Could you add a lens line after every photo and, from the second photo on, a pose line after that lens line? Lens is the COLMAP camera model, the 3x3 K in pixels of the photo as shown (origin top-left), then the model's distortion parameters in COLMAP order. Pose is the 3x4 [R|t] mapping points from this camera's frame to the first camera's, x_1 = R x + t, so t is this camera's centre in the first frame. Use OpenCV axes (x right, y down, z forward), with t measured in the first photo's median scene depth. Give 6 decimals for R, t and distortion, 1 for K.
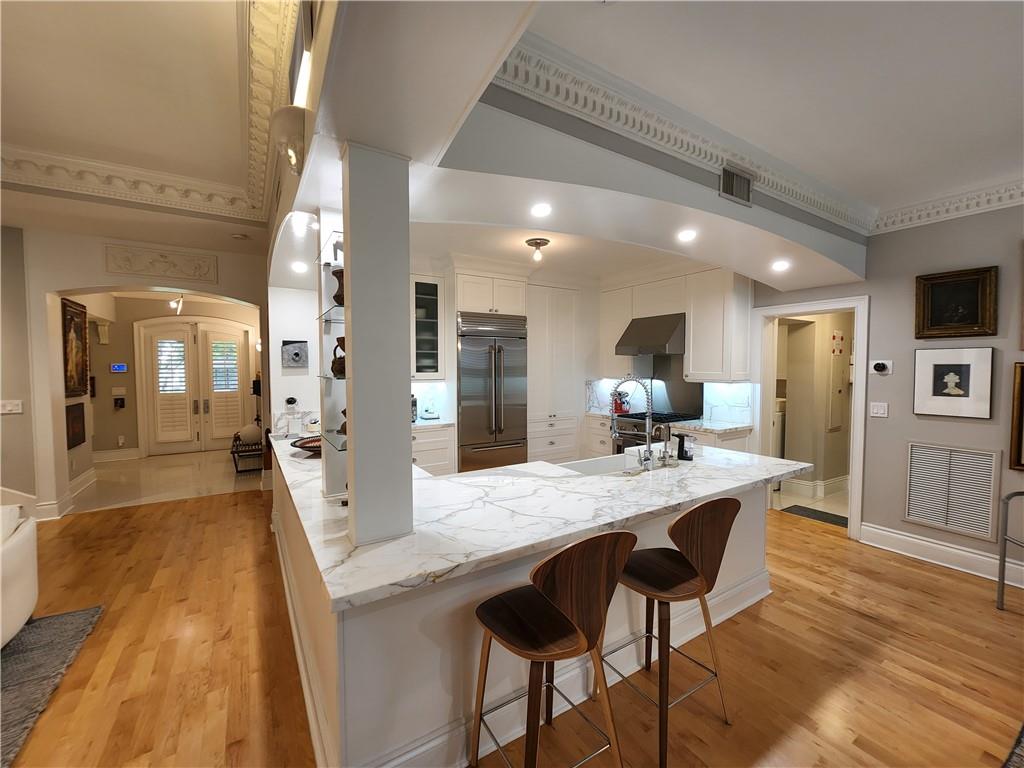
lens RADIAL K [[422.2, 0, 509.0], [0, 422.2, 384.9], [0, 0, 1]] dist [-0.000429, -0.000089]
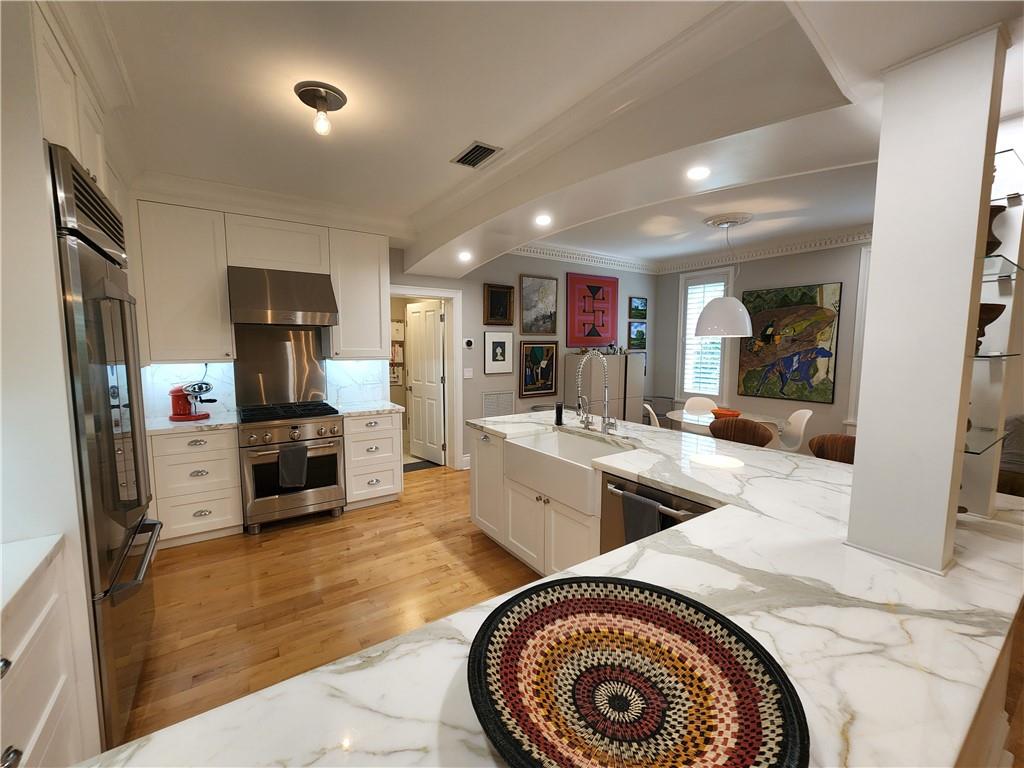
lens RADIAL K [[422.2, 0, 509.0], [0, 422.2, 384.9], [0, 0, 1]] dist [-0.000429, -0.000089]
pose [[-0.044834, -0.094085, 0.994554, -0.615779], [0.040532, 0.994564, 0.095914, -0.037856], [-0.998172, 0.044611, -0.040777, 1.041327]]
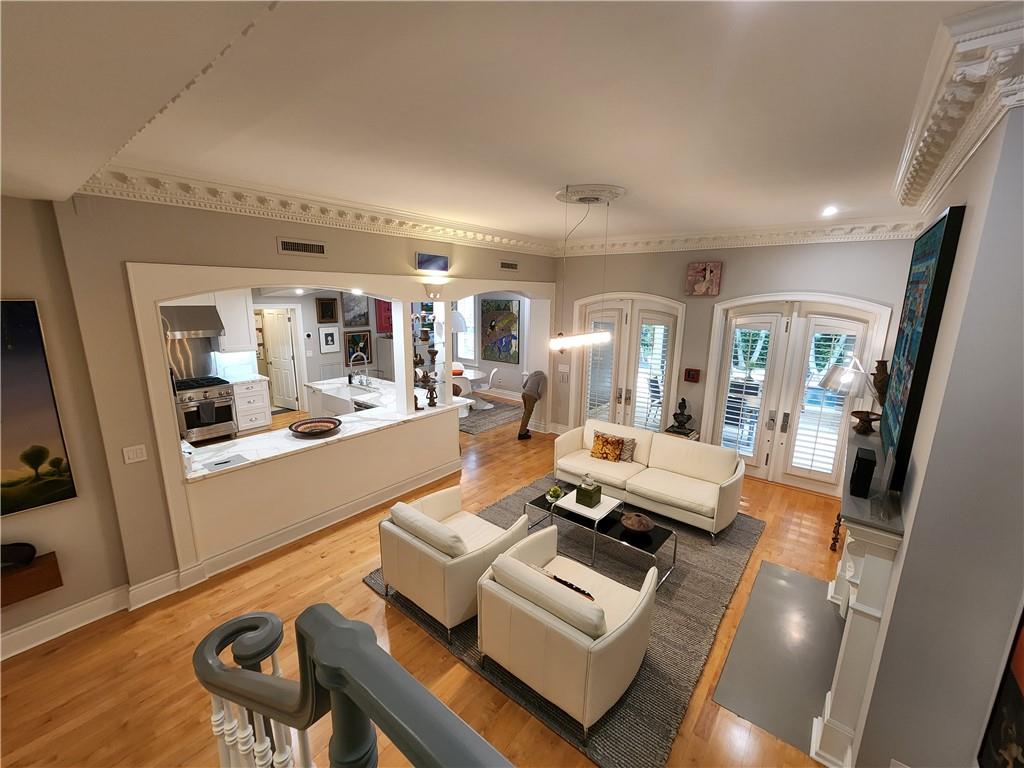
lens RADIAL K [[422.2, 0, 509.0], [0, 422.2, 384.9], [0, 0, 1]] dist [-0.000429, -0.000089]
pose [[-0.328884, -0.198212, 0.923335, -1.887818], [0.031193, 0.974912, 0.220395, -0.285648], [-0.943855, 0.101286, -0.314450, 0.801872]]
